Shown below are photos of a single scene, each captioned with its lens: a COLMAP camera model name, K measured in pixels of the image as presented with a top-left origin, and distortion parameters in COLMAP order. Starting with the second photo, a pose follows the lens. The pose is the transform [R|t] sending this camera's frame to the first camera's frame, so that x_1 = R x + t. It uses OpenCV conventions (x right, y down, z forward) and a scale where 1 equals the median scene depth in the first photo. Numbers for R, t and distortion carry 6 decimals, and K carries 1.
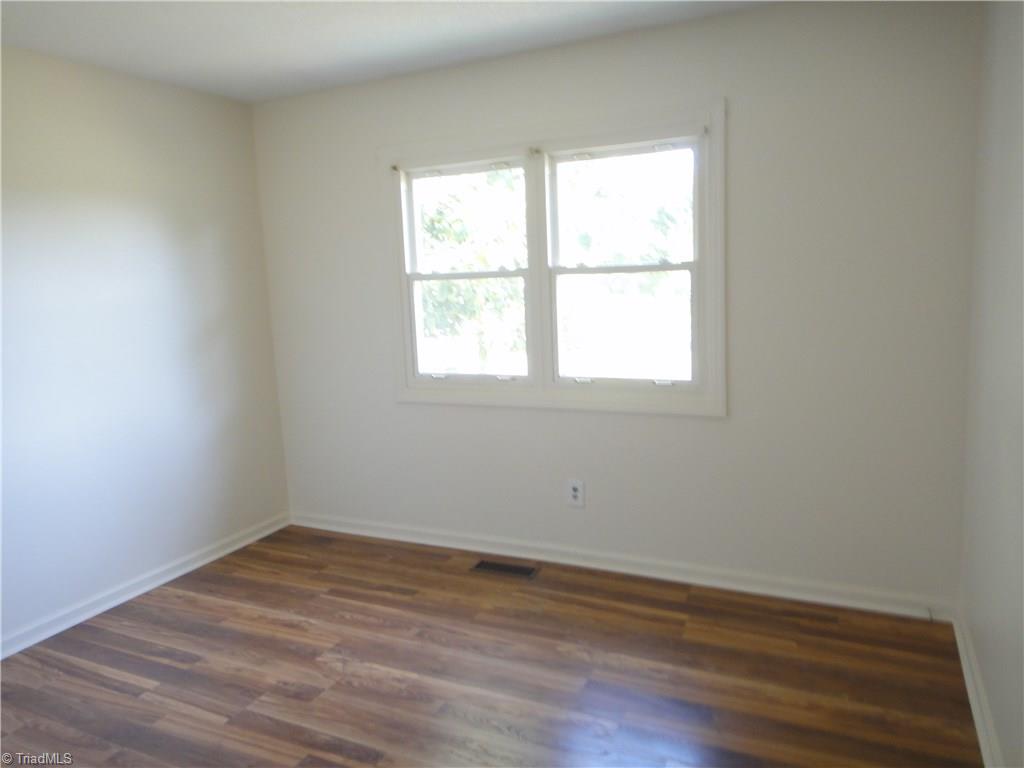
lens RADIAL K [[757.9, 0, 478.4], [0, 757.9, 338.2], [0, 0, 1]] dist [-0.001166, -0.002070]
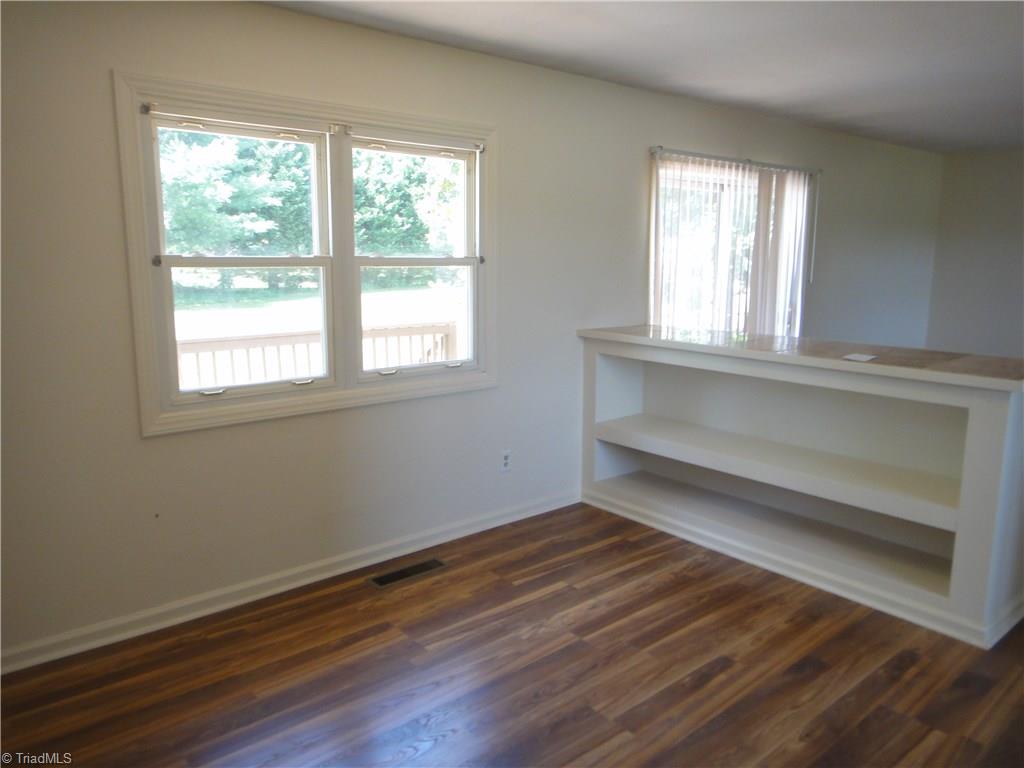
lens RADIAL K [[768.6, 0, 535.4], [0, 768.6, 348.3], [0, 0, 1]] dist [0.061308, -0.001588]
pose [[0.357636, -0.062921, 0.931739, -0.734748], [0.076931, 0.996321, 0.037753, 0.001281], [-0.930687, 0.058178, 0.361161, 0.446968]]
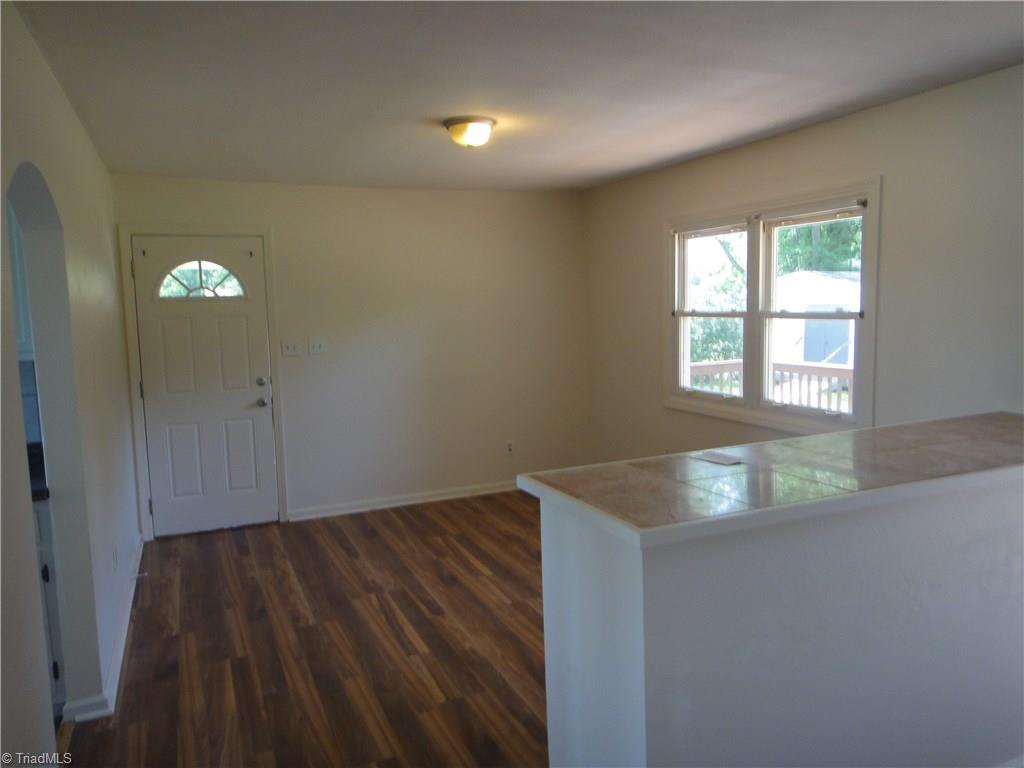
lens RADIAL K [[732.2, 0, 511.1], [0, 732.2, 376.9], [0, 0, 1]] dist [0.004144, -0.002000]
pose [[0.781766, 0.095158, -0.616268, 0.526365], [-0.079660, 0.995431, 0.052651, -0.017165], [0.618462, 0.007931, 0.785774, -0.200361]]
